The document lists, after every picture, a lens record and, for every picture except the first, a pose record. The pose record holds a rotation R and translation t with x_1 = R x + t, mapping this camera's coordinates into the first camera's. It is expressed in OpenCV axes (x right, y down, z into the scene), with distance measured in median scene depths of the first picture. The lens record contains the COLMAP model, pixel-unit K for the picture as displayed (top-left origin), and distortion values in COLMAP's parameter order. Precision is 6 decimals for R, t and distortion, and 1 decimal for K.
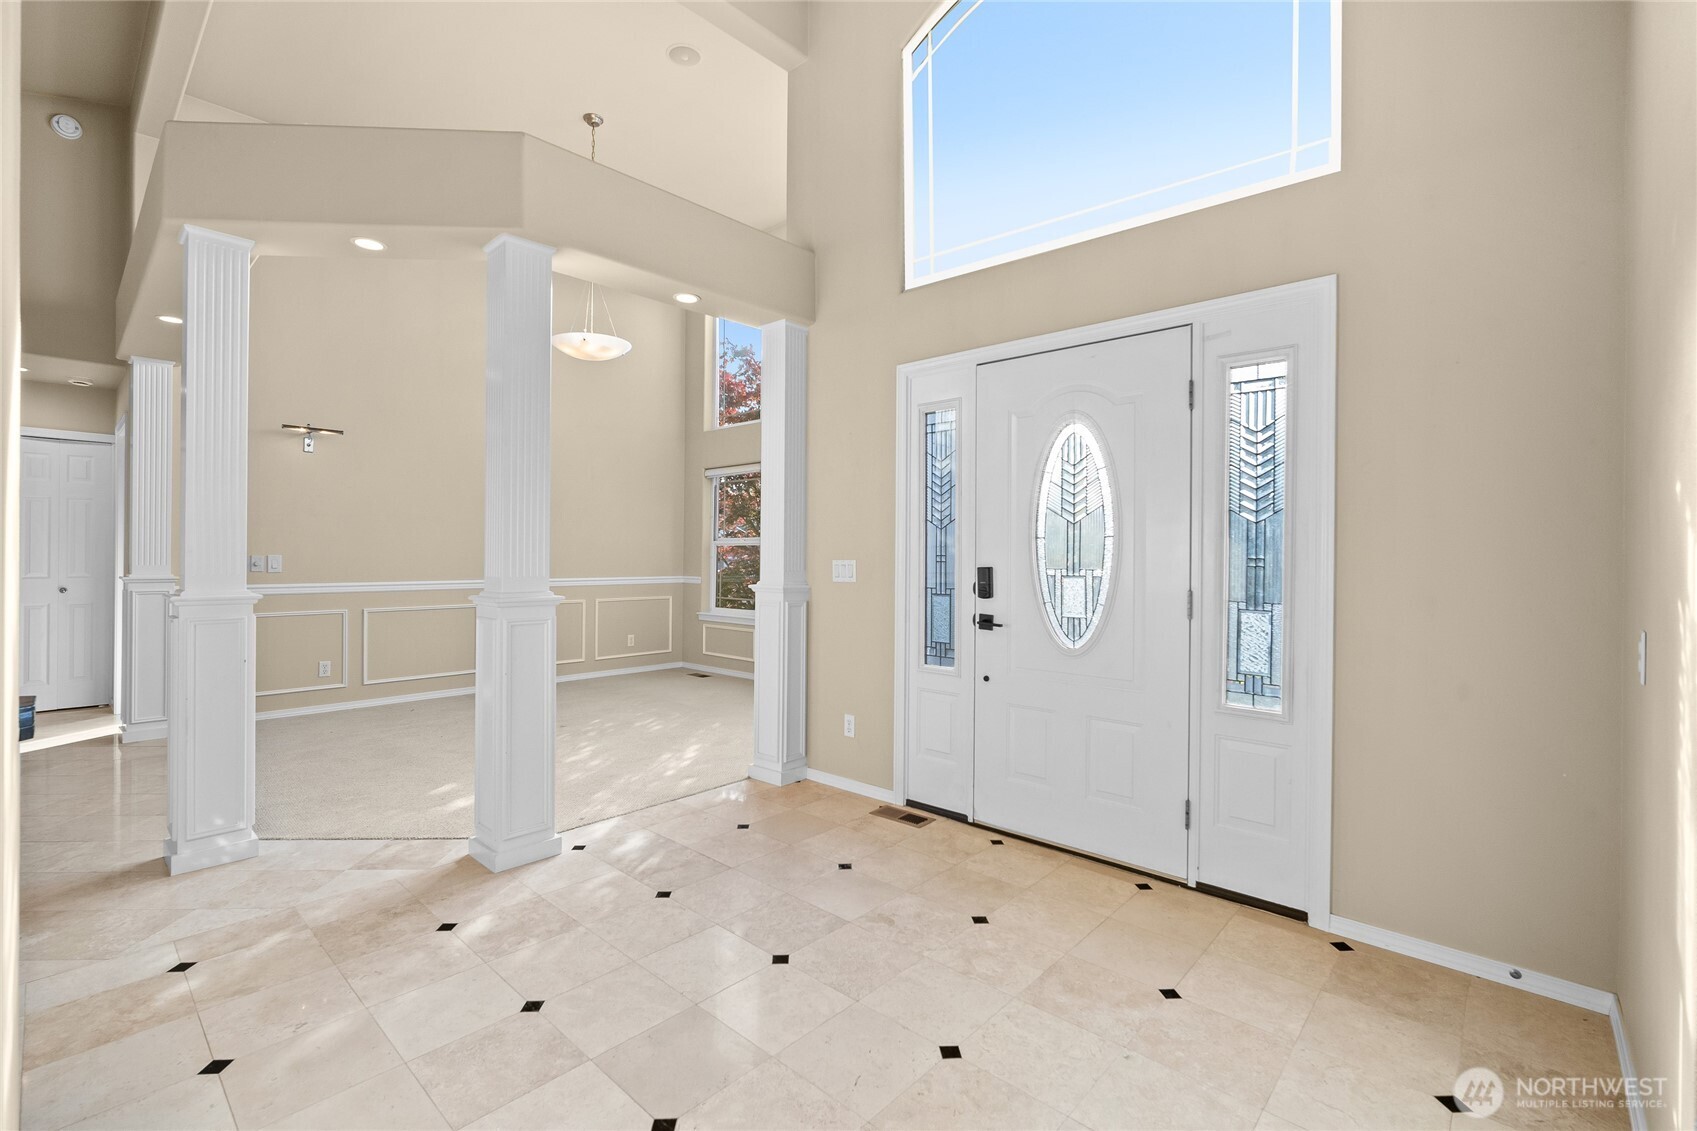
lens RADIAL K [[745.1, 0, 849.8], [0, 745.1, 555.2], [0, 0, 1]] dist [-0.016469, 0.007446]
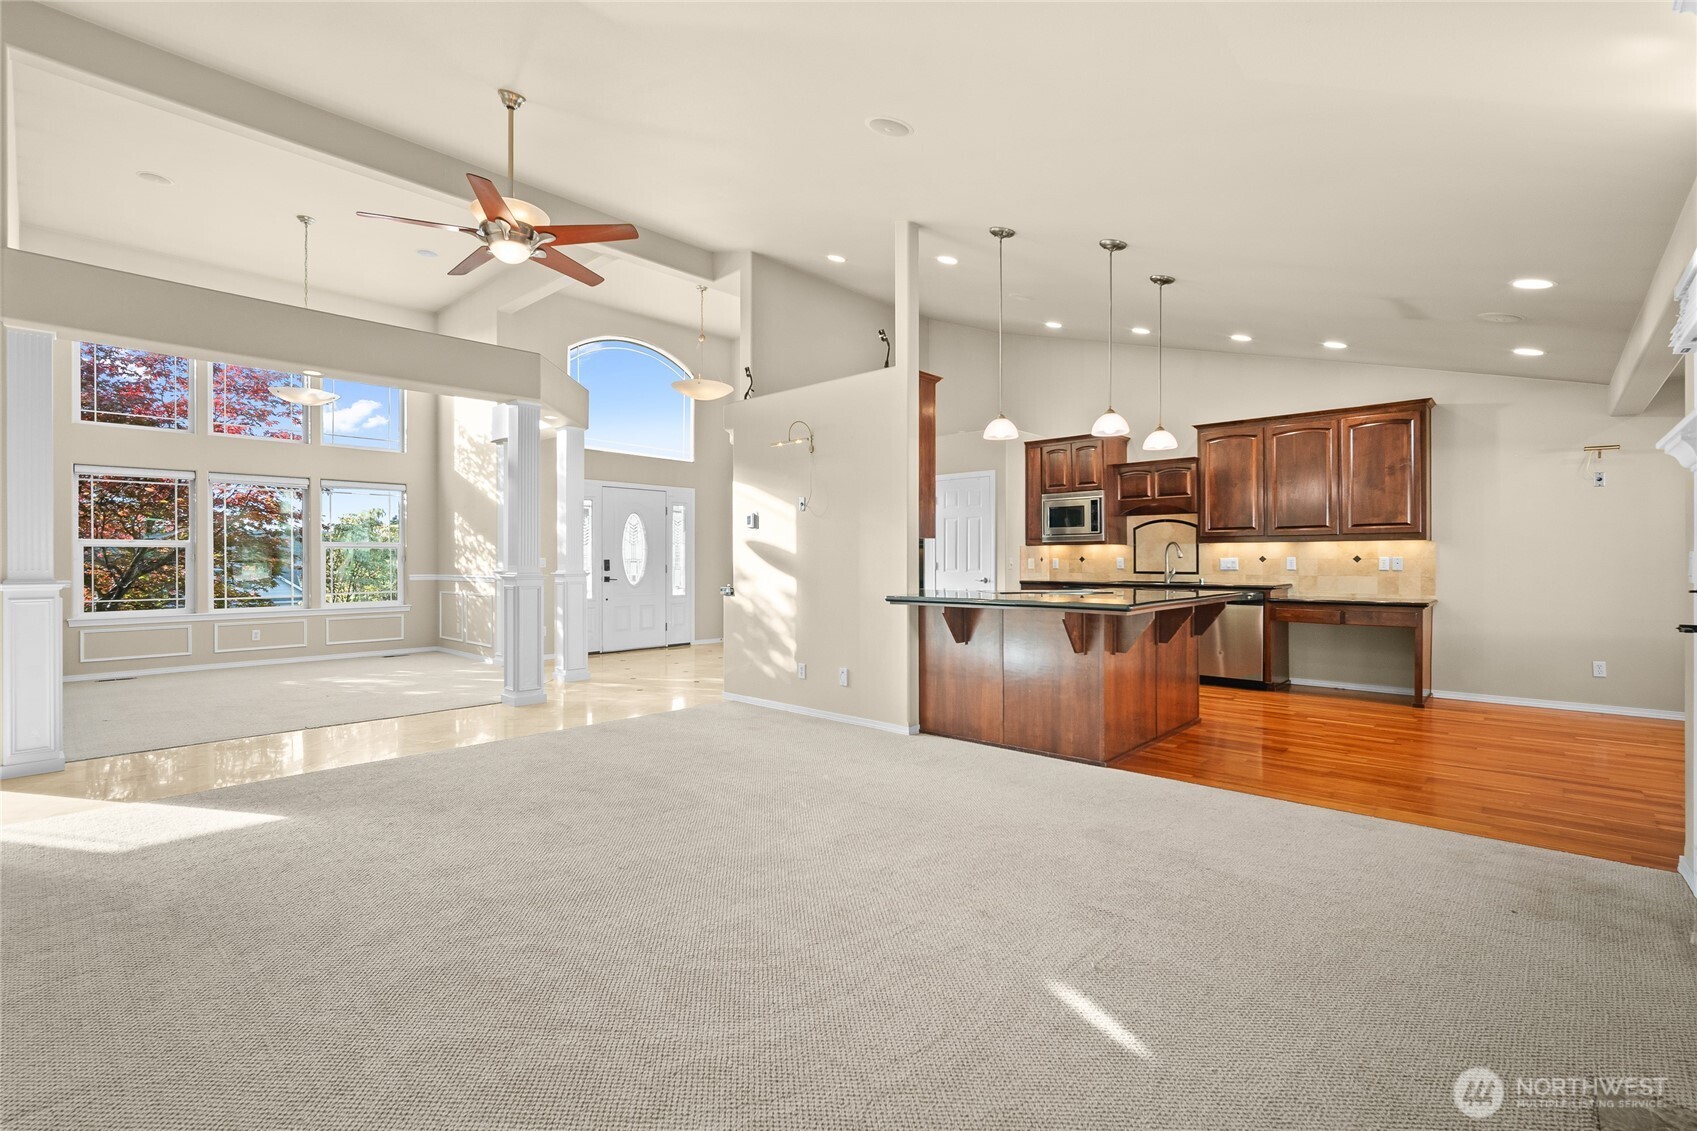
lens RADIAL K [[752.2, 0, 848.5], [0, 752.2, 565.5], [0, 0, 1]] dist [-0.017653, 0.006197]
pose [[0.006842, -0.015681, 0.999854, -2.552802], [0.001530, 0.999876, 0.015671, -0.005010], [-0.999975, 0.001423, 0.006865, 0.066148]]
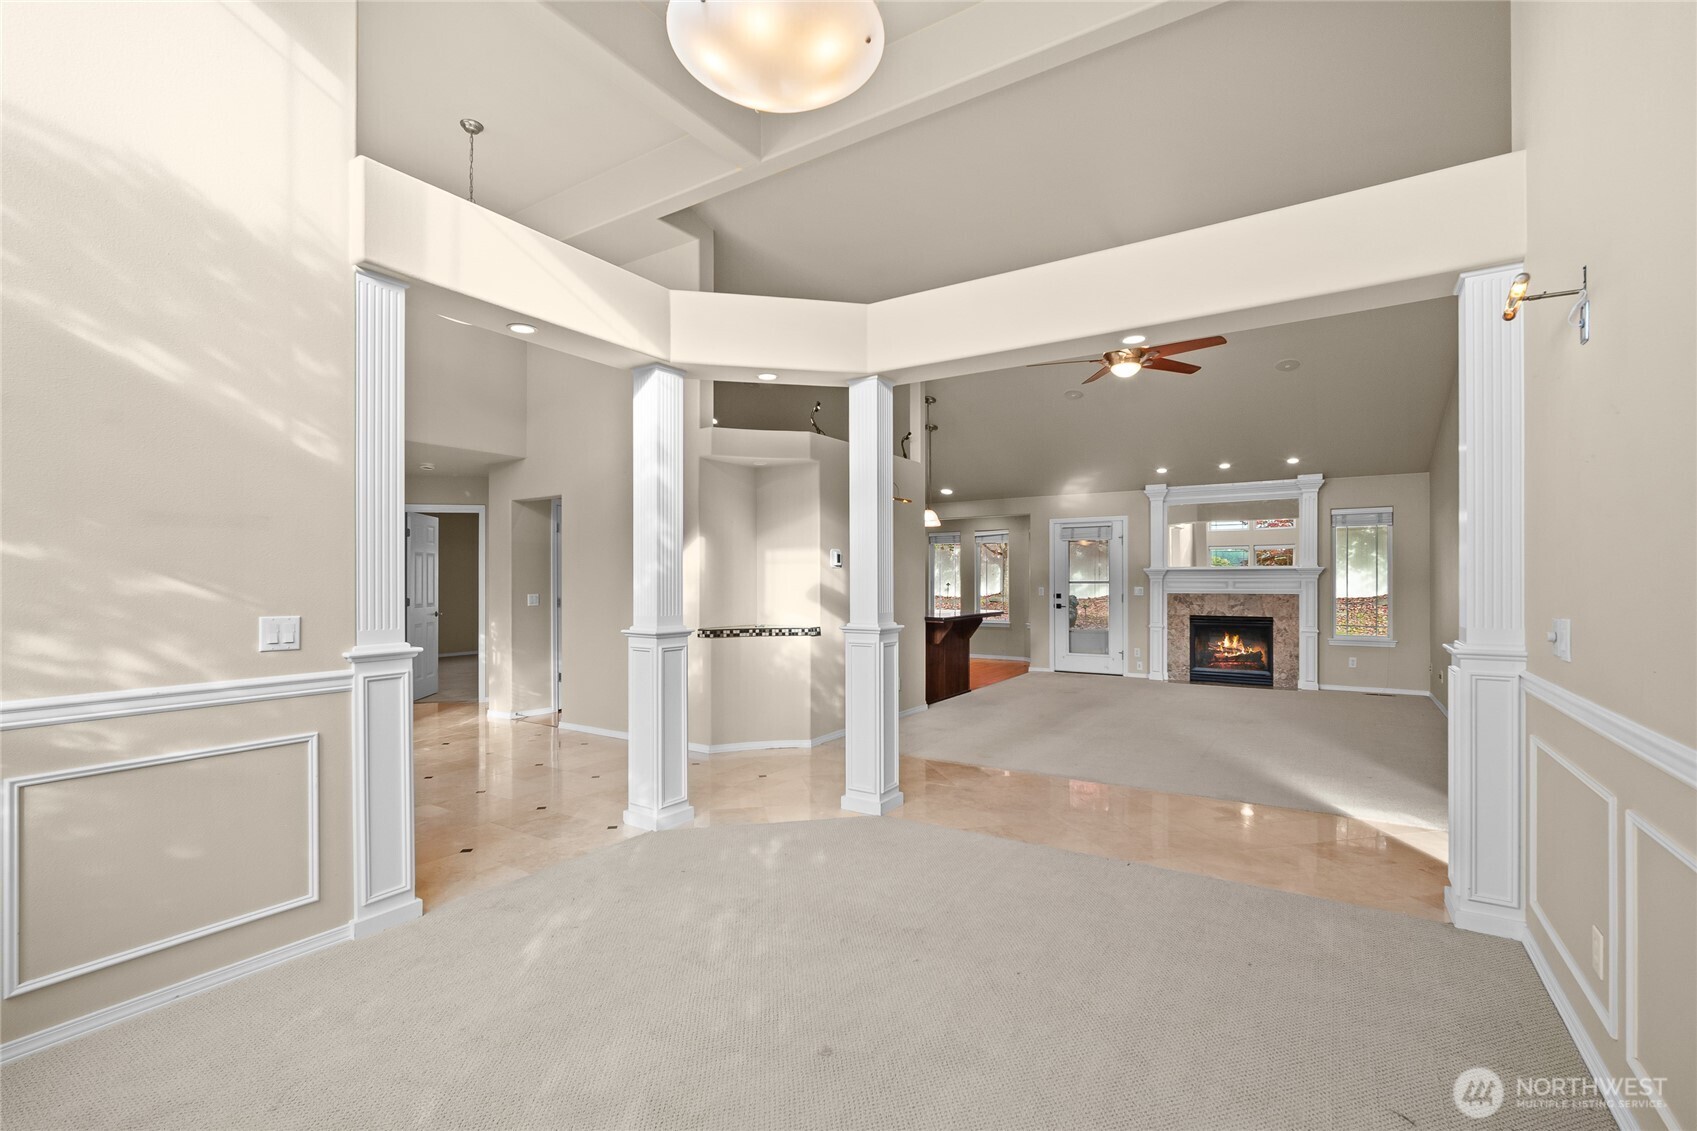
lens RADIAL K [[749.0, 0, 853.9], [0, 749.0, 580.7], [0, 0, 1]] dist [-0.014371, 0.006620]
pose [[-0.986382, -0.003557, -0.164435, -0.507509], [-0.003571, 0.999994, -0.000206, -0.030281], [0.164435, 0.000384, -0.986388, 2.111943]]
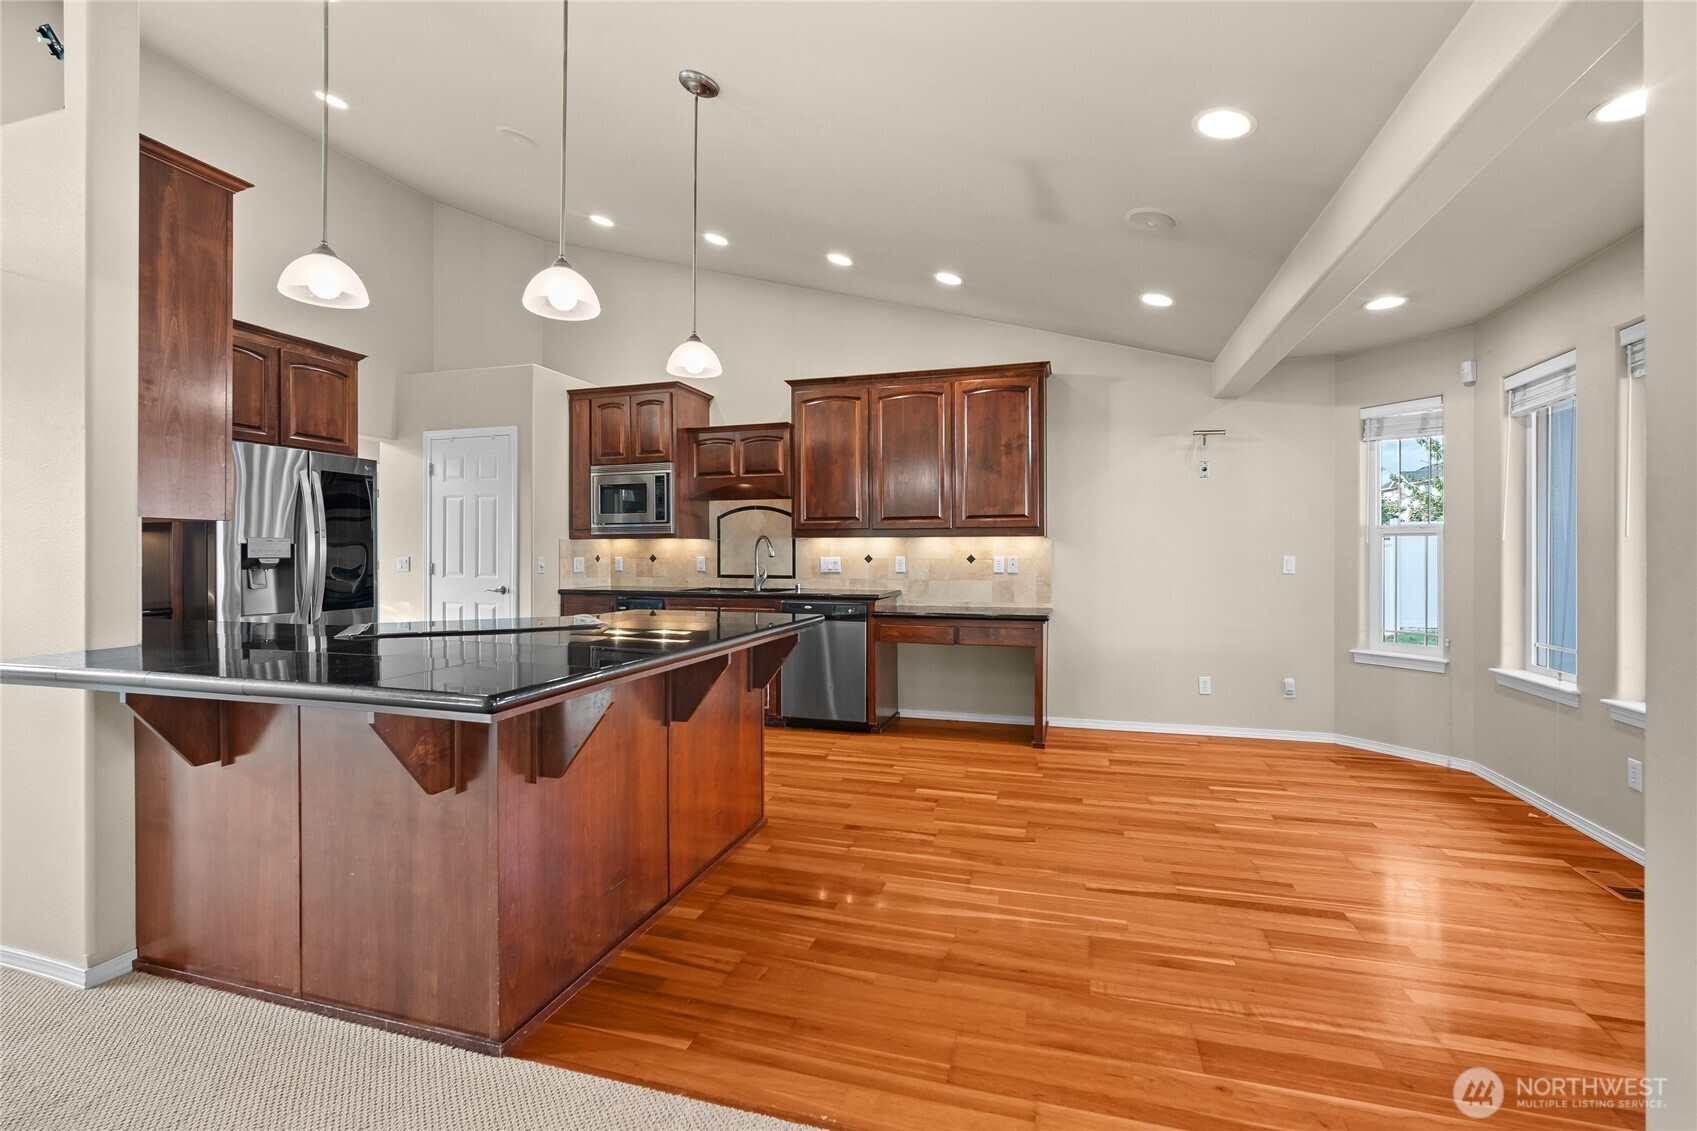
lens RADIAL K [[741.4, 0, 850.9], [0, 741.4, 554.6], [0, 0, 1]] dist [-0.014112, 0.005535]
pose [[-0.431317, -0.009308, 0.902153, -1.893052], [-0.003703, 0.999957, 0.008547, -0.011343], [-0.902193, 0.000346, -0.431333, -0.346064]]
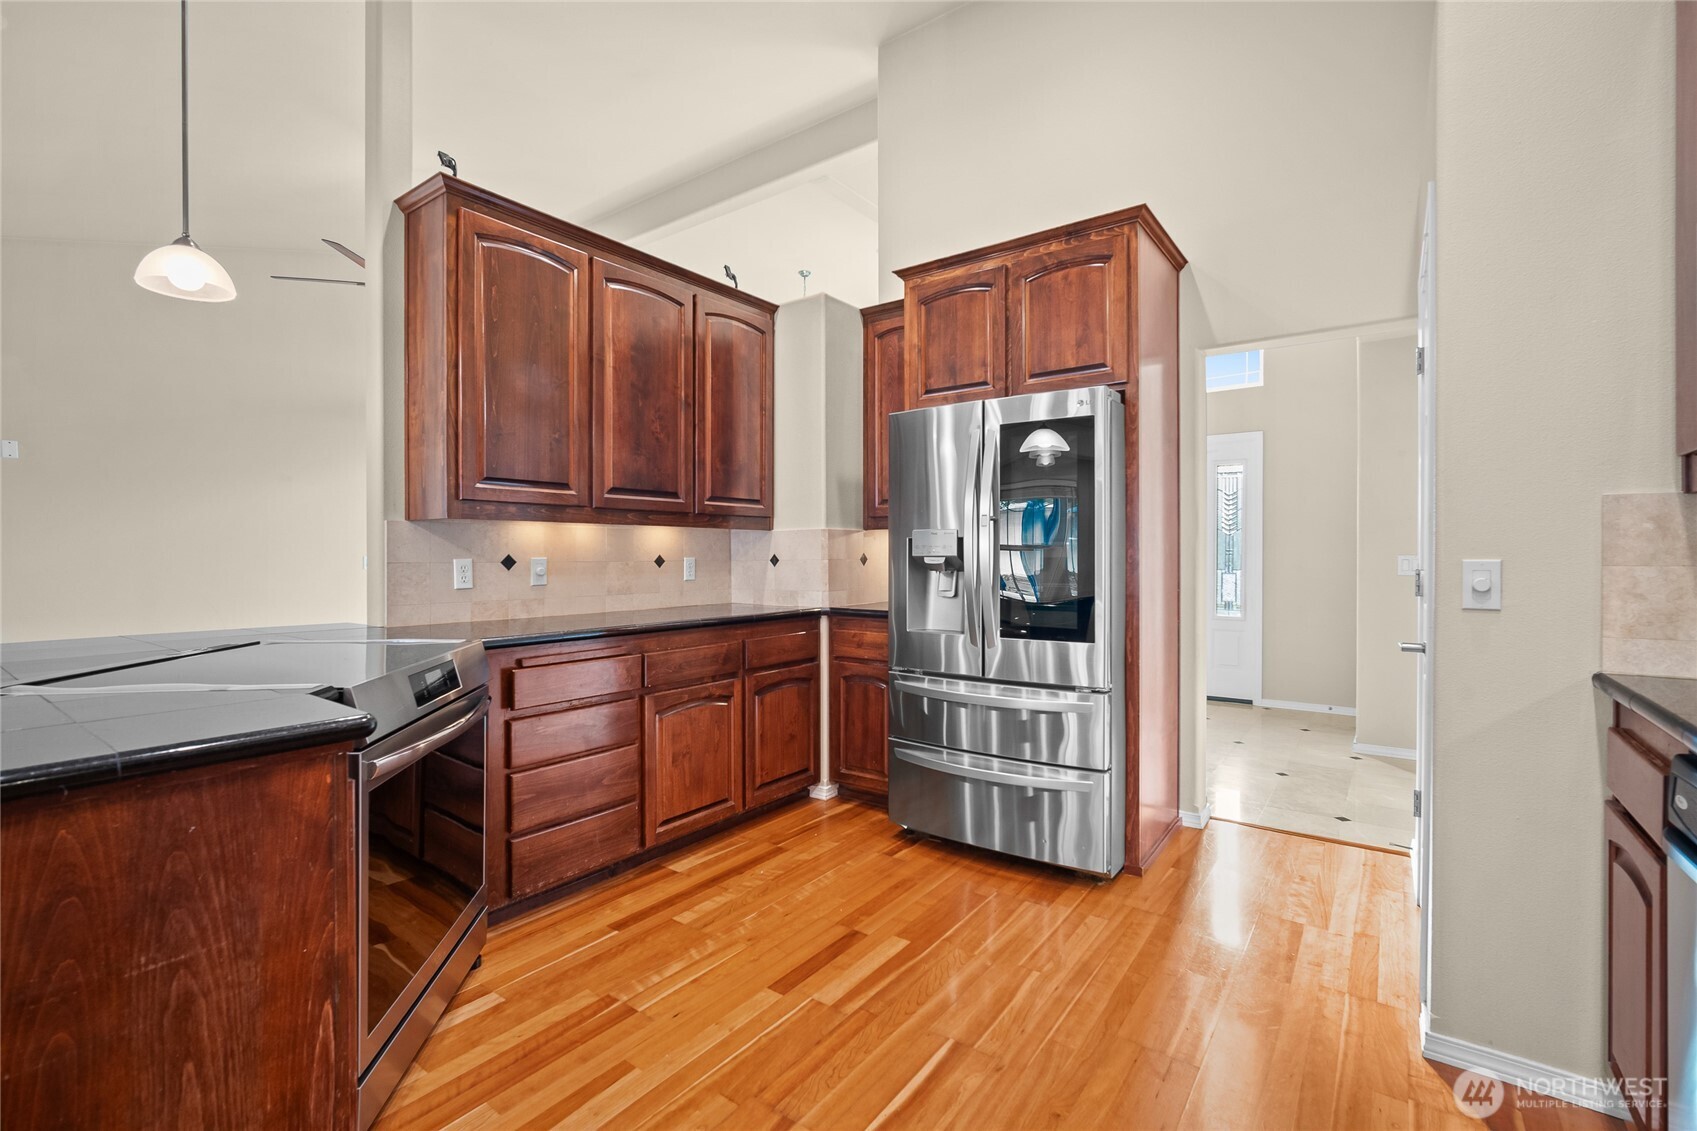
lens RADIAL K [[751.9, 0, 846.9], [0, 751.9, 557.7], [0, 0, 1]] dist [-0.001859, -0.000117]
pose [[0.994719, -0.009880, 0.102163, -0.650857], [0.009333, 0.999939, 0.005835, 0.002626], [-0.102214, -0.004850, 0.994751, -0.894937]]
